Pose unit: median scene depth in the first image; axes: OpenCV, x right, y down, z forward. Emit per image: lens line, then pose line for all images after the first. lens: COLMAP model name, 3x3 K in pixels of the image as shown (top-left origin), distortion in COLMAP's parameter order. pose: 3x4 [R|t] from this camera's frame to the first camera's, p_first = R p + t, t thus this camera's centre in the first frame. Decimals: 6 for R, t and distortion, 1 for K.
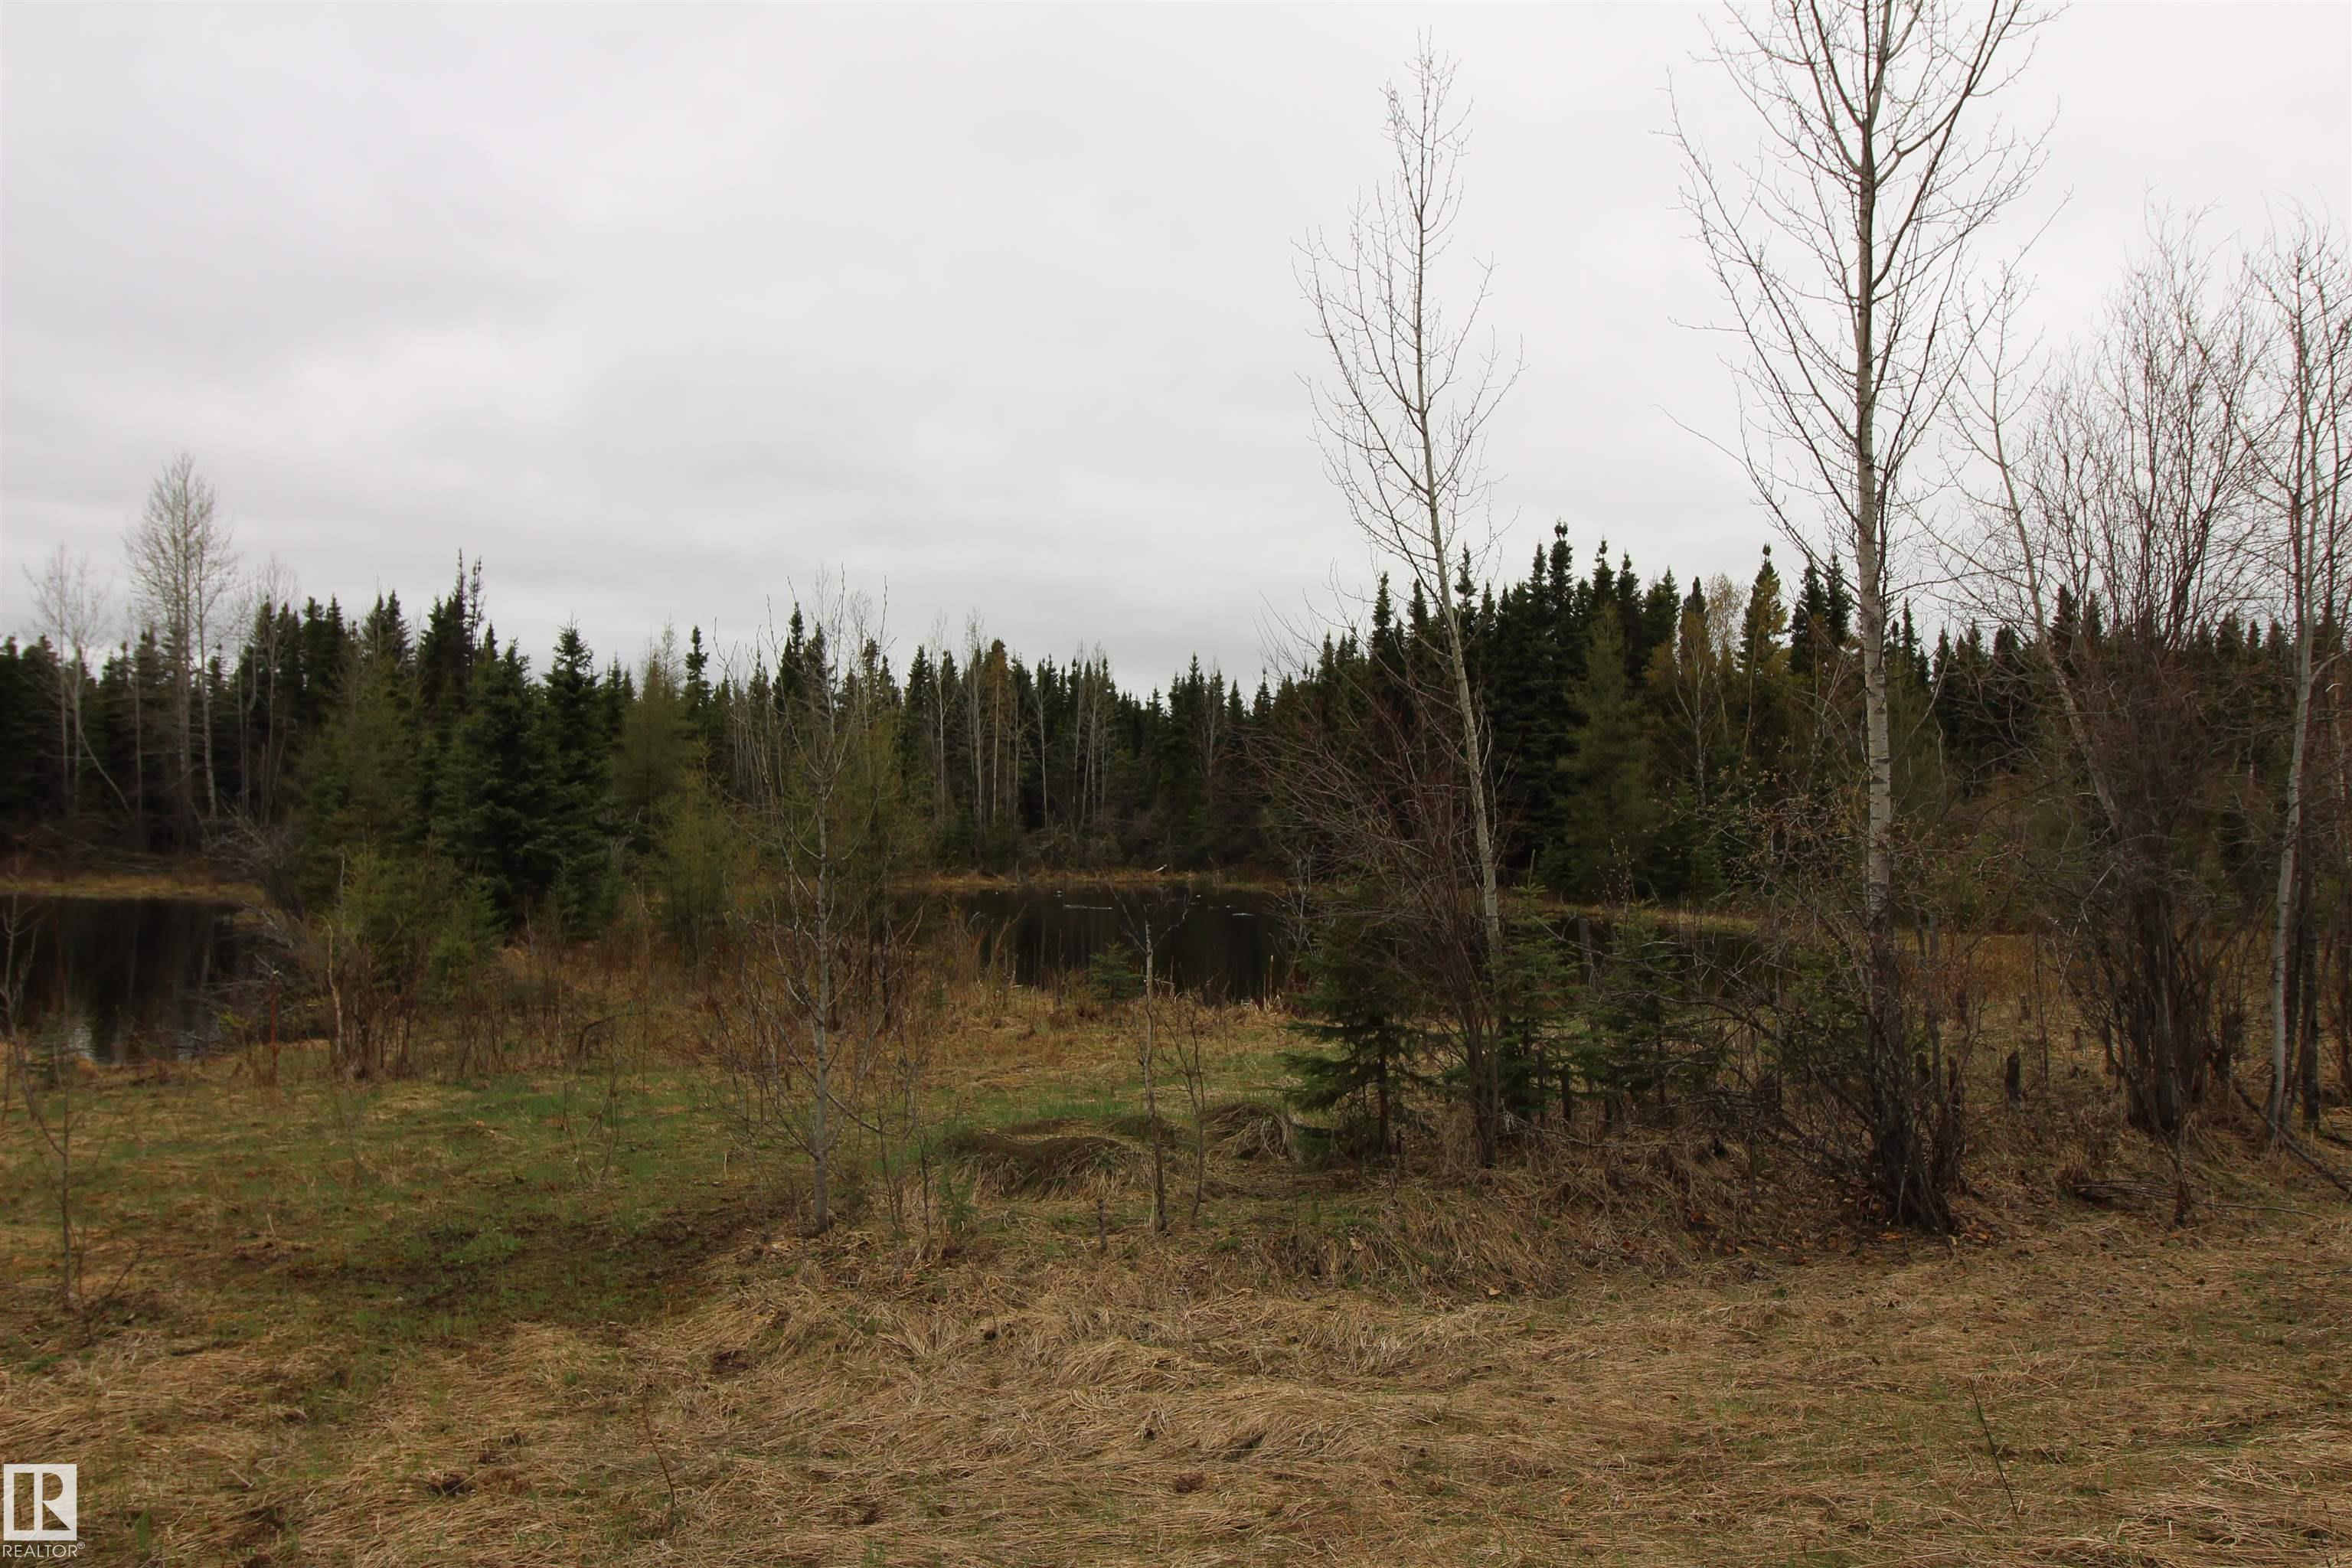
lens RADIAL K [[1707.6, 0, 1171.7], [0, 1707.6, 789.1], [0, 0, 1]] dist [0.010503, -0.007228]
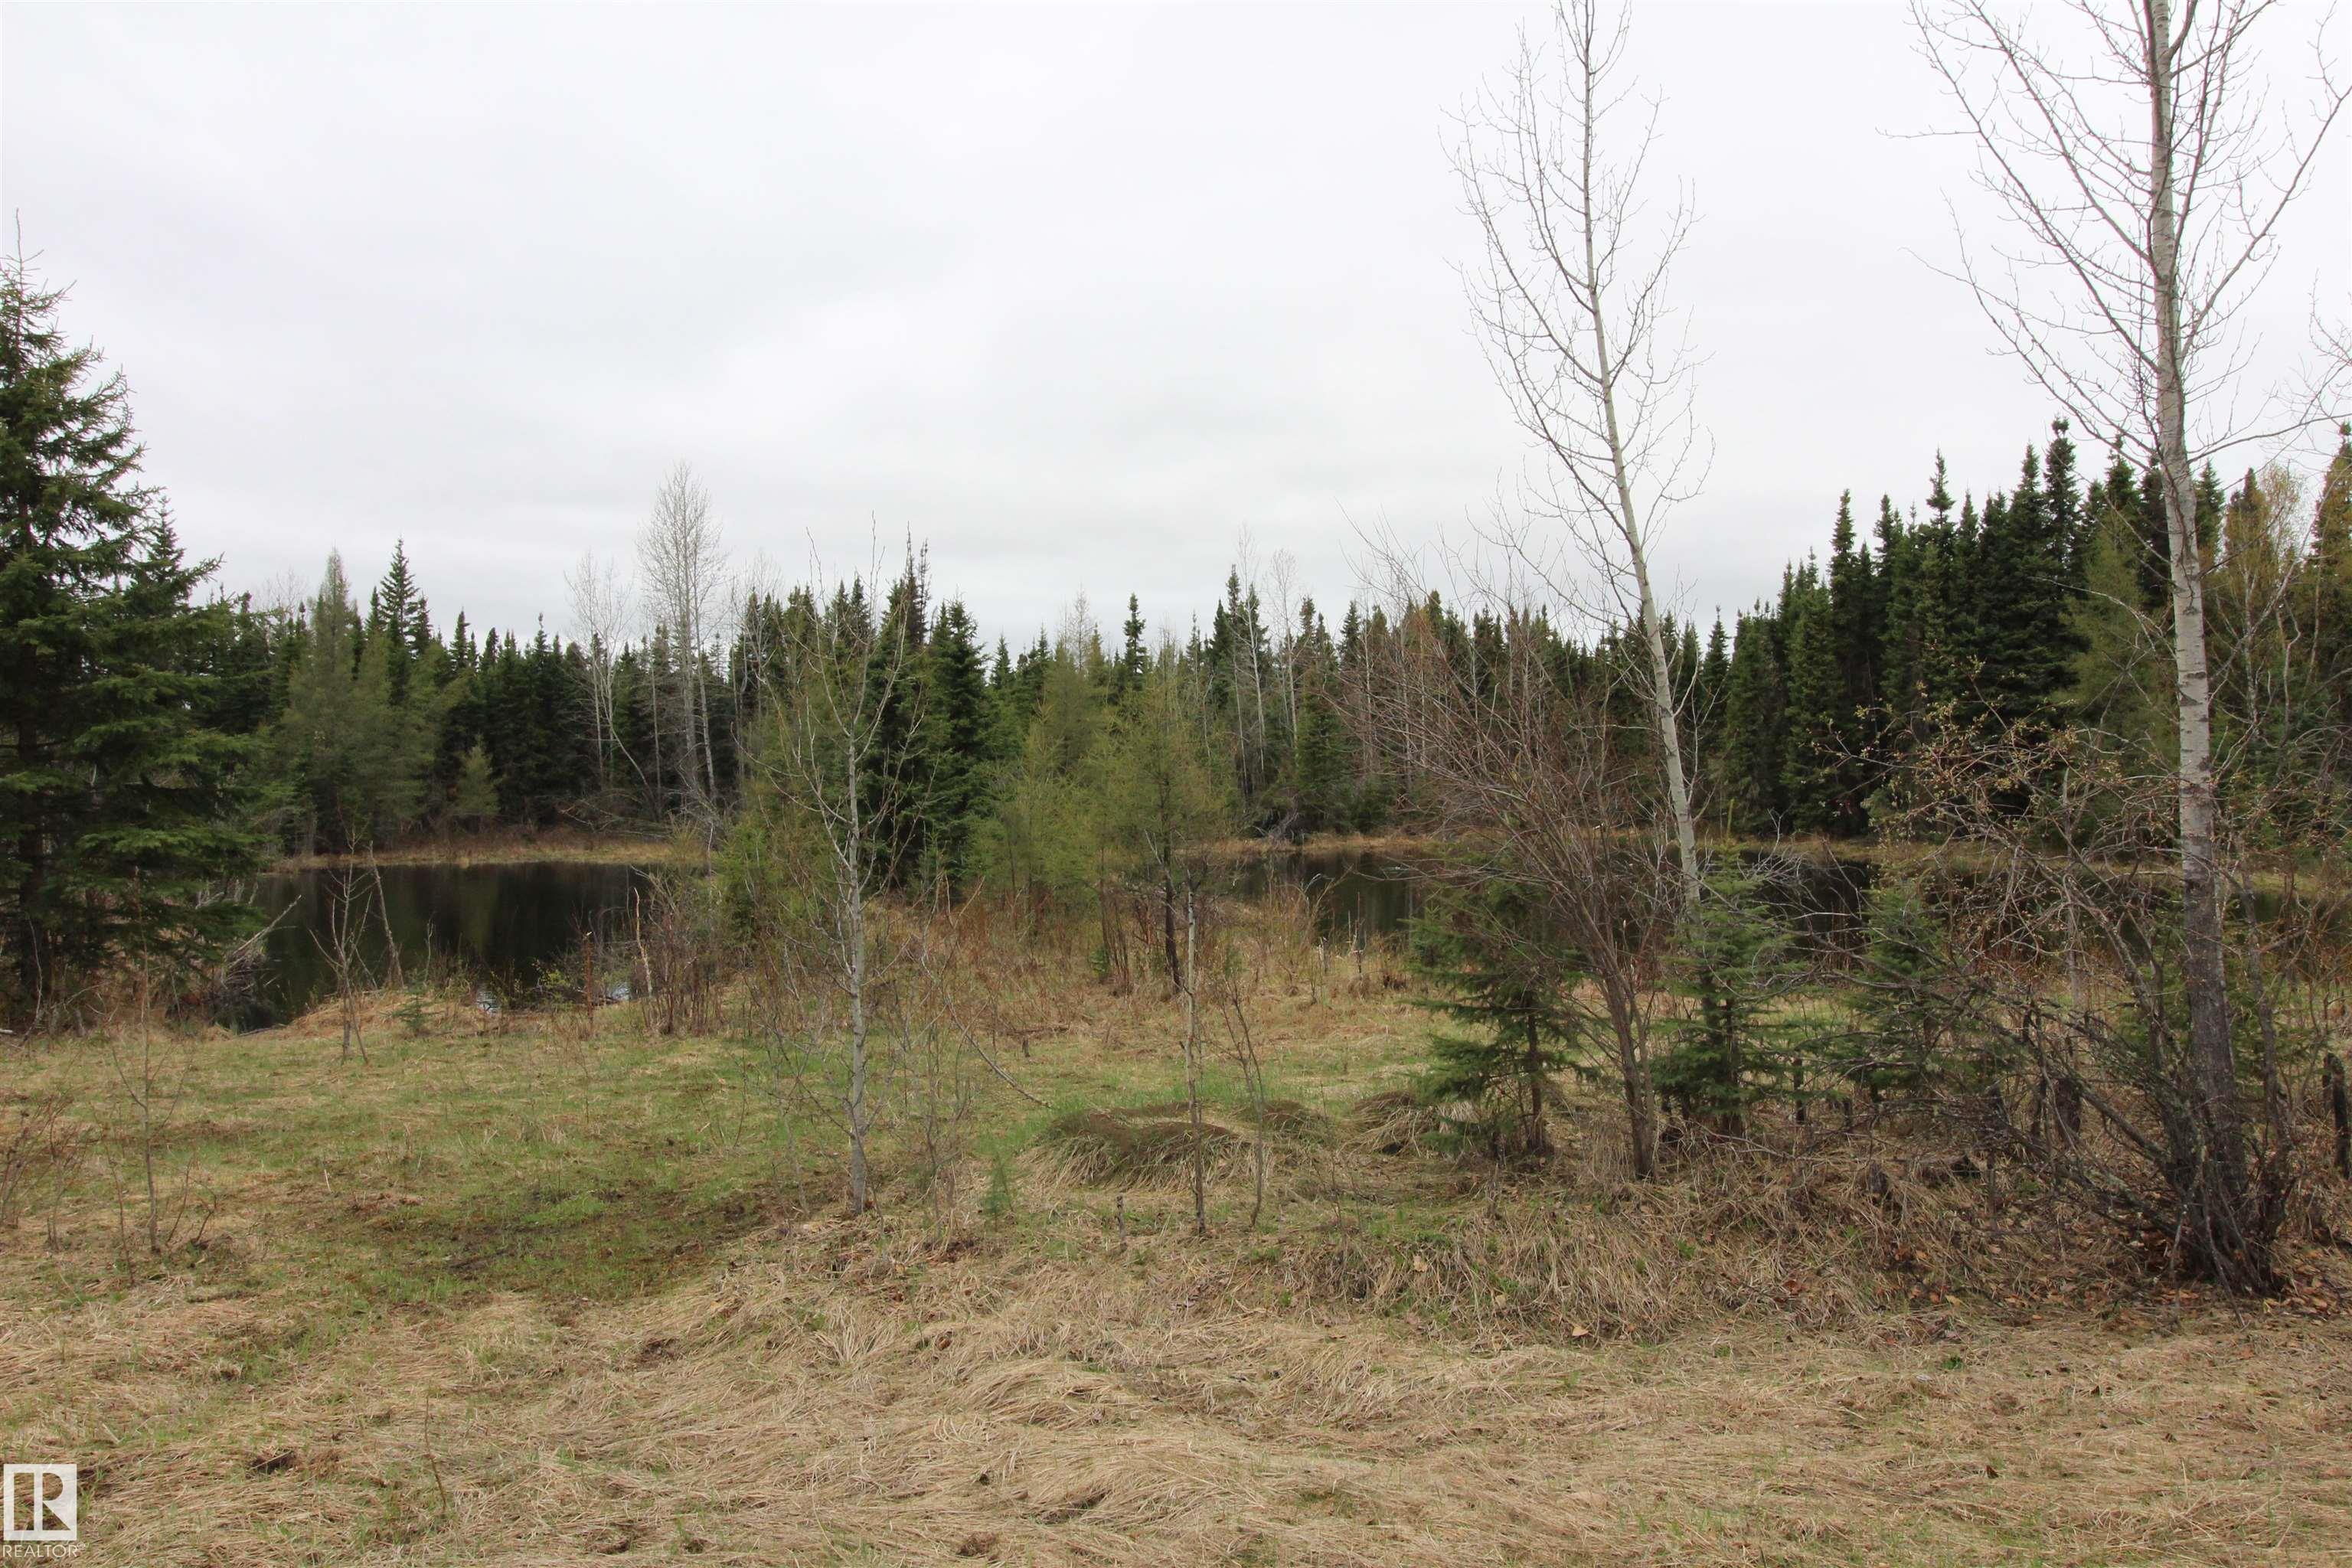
lens RADIAL K [[1707.6, 0, 1178.6], [0, 1707.6, 783.6], [0, 0, 1]] dist [0.010503, -0.007228]
pose [[0.951021, -0.020605, -0.308438, 0.094569], [0.027000, 0.999500, 0.016482, 0.002959], [0.307944, -0.024002, 0.951102, 0.055244]]
